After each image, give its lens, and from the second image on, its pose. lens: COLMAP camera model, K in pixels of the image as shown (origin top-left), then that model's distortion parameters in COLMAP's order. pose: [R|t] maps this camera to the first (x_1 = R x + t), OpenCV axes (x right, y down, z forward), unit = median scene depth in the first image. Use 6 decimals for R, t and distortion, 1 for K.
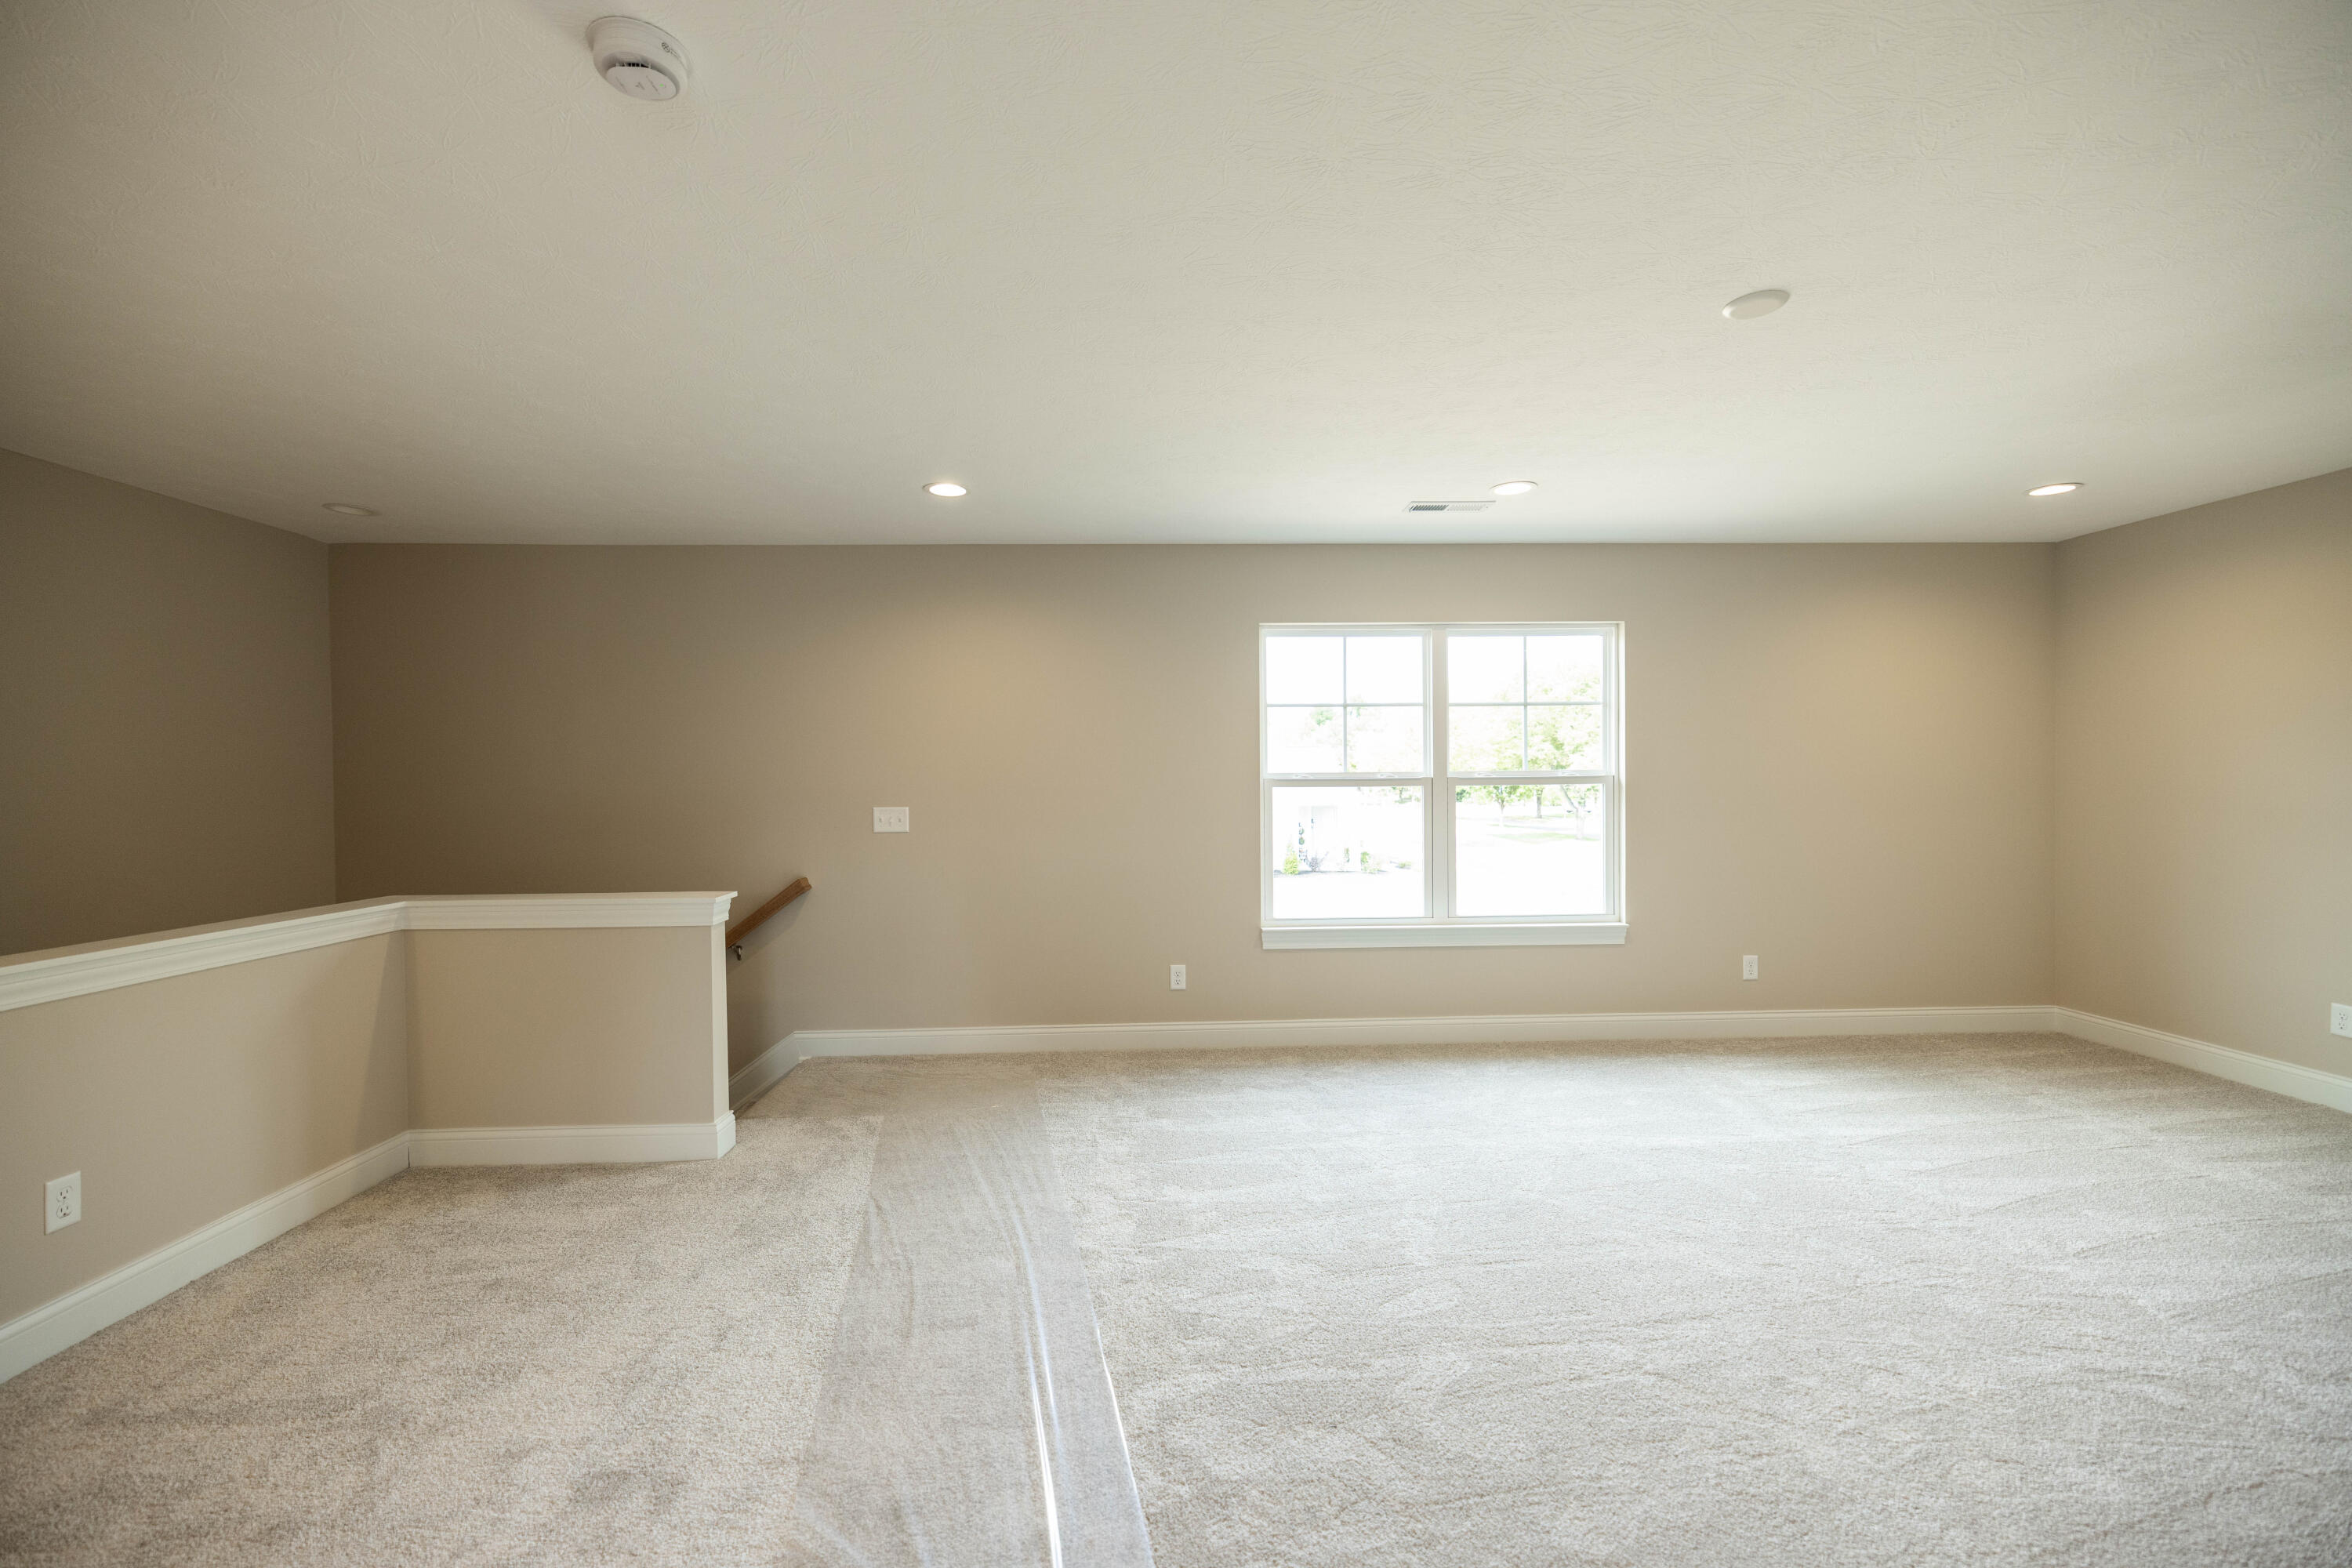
lens RADIAL K [[987.7, 0, 1165.7], [0, 987.7, 782.3], [0, 0, 1]] dist [0.000720, -0.000182]
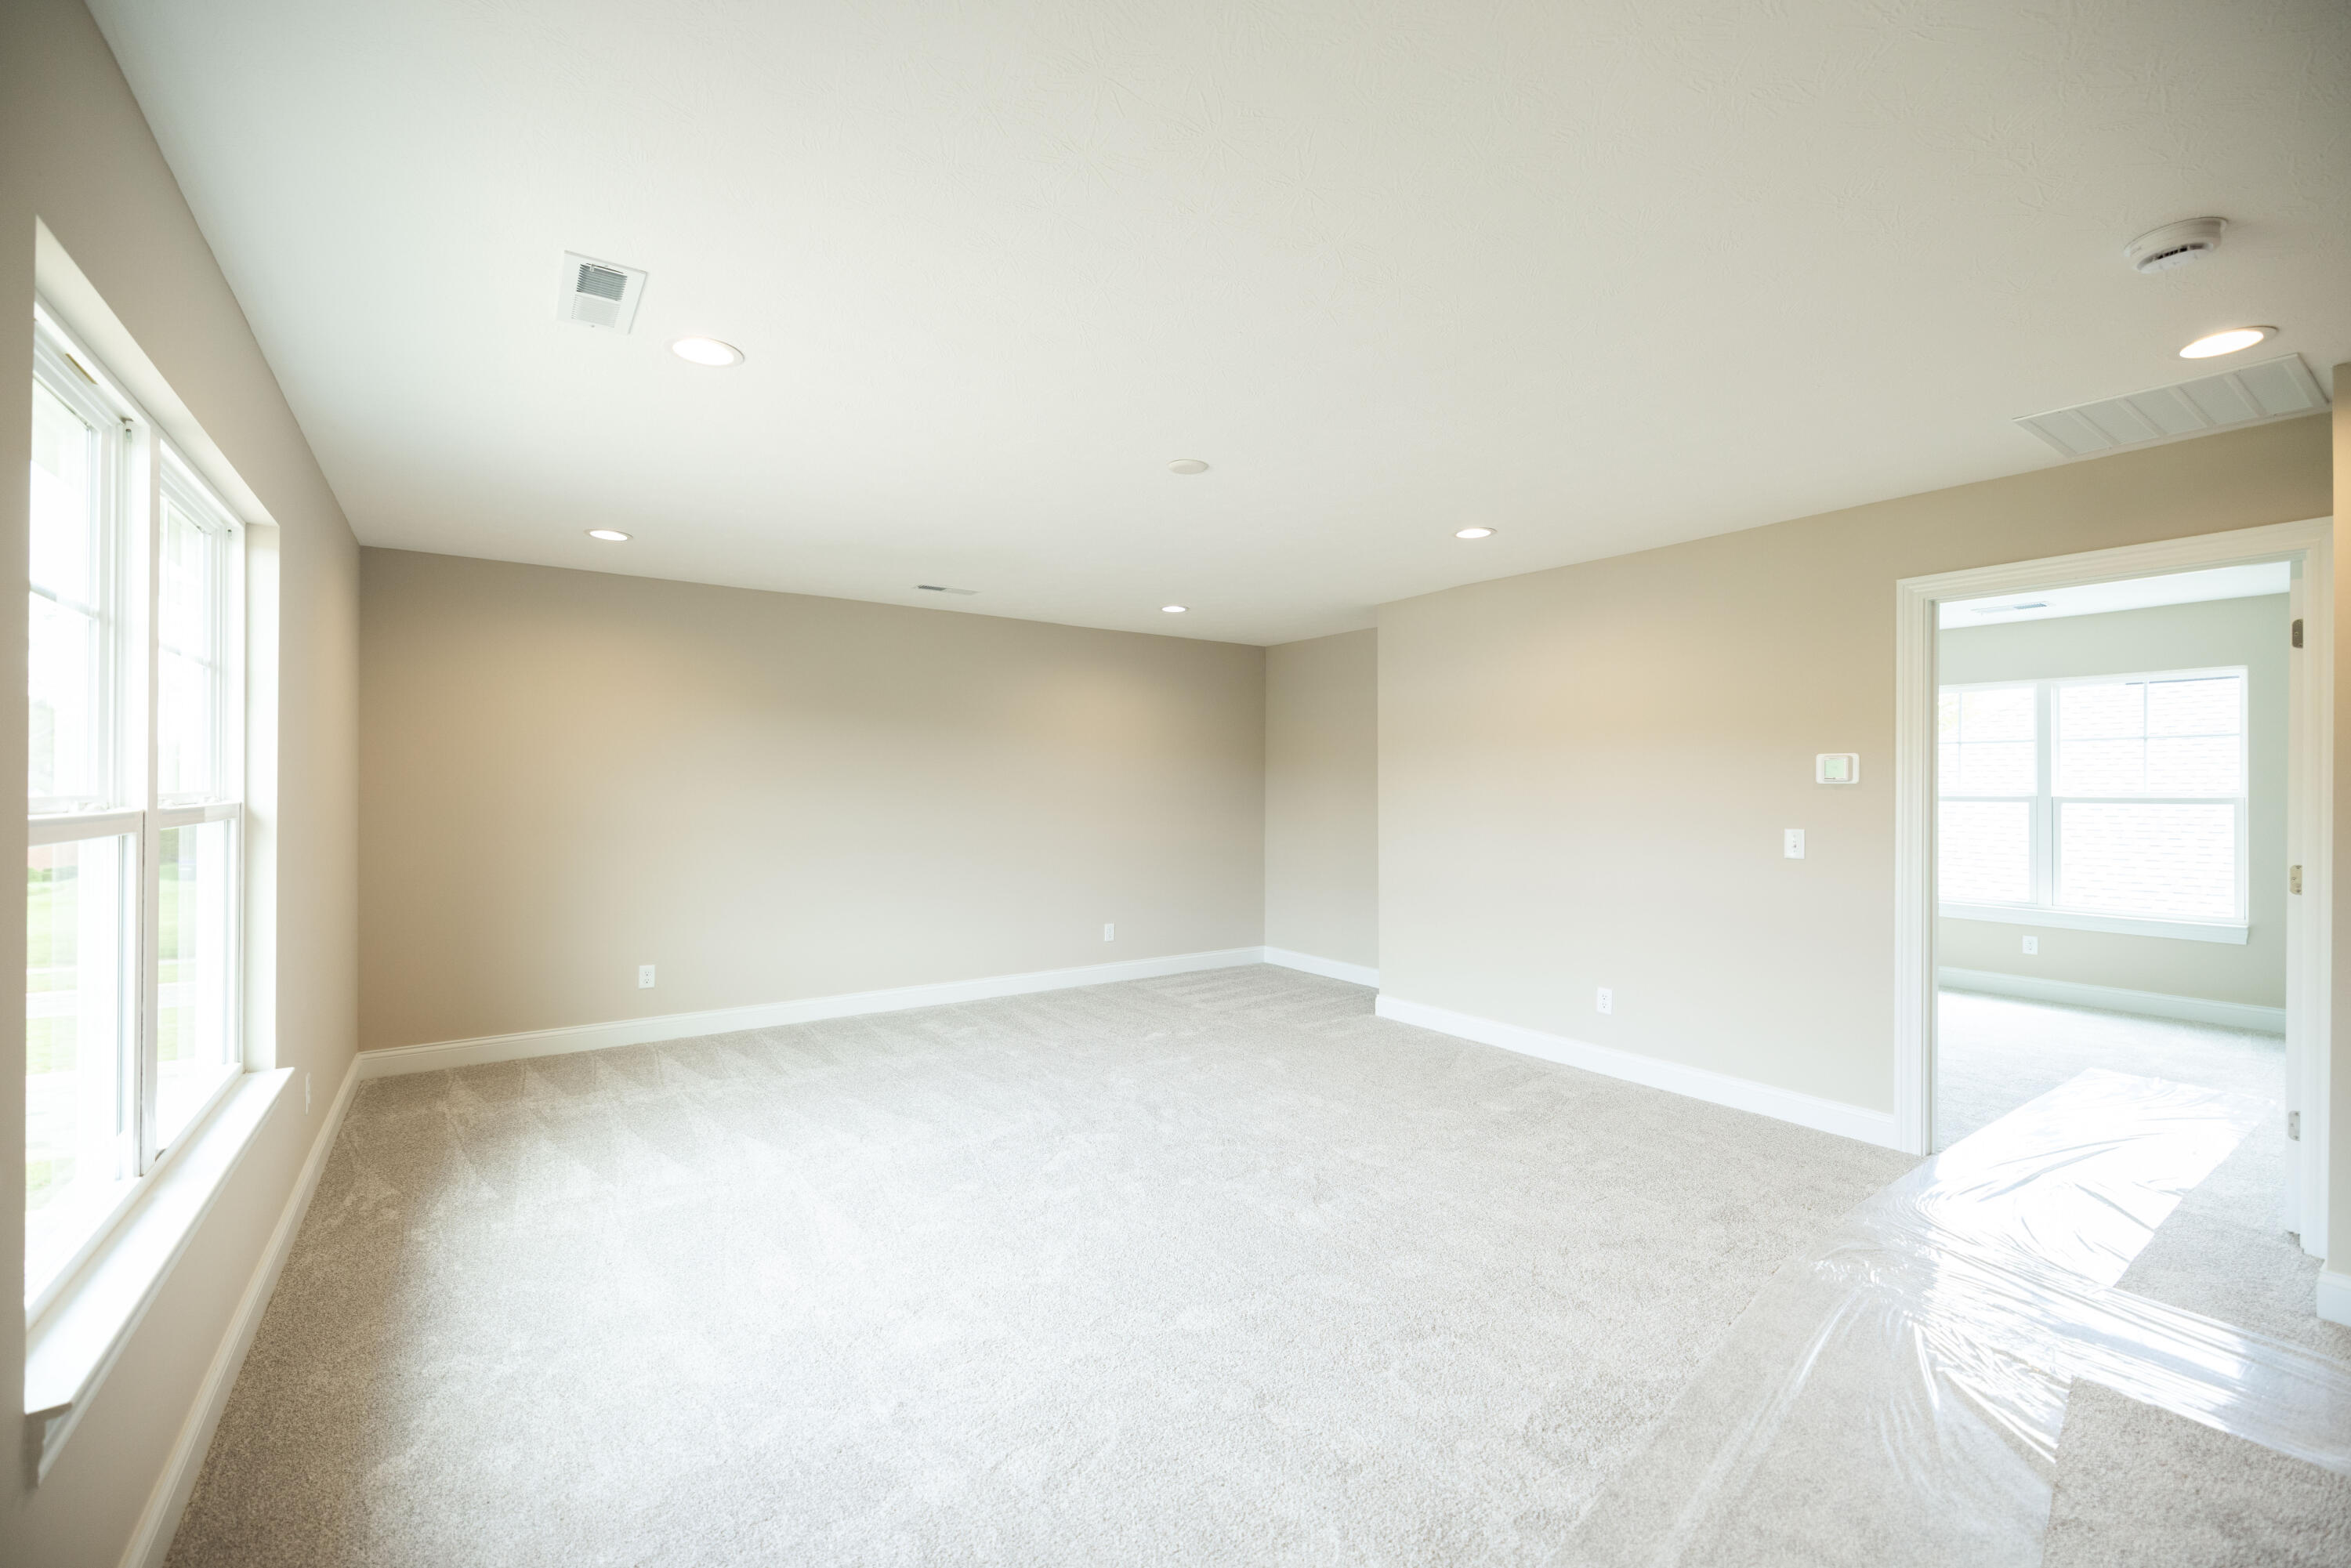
lens RADIAL K [[976.7, 0, 1170.8], [0, 976.7, 782.8], [0, 0, 1]] dist [0.000582, -0.000962]
pose [[-0.541552, 0.013199, 0.840564, -0.333932], [0.013032, 0.999888, -0.007305, -0.008799], [-0.840567, 0.006998, -0.541663, 1.078911]]
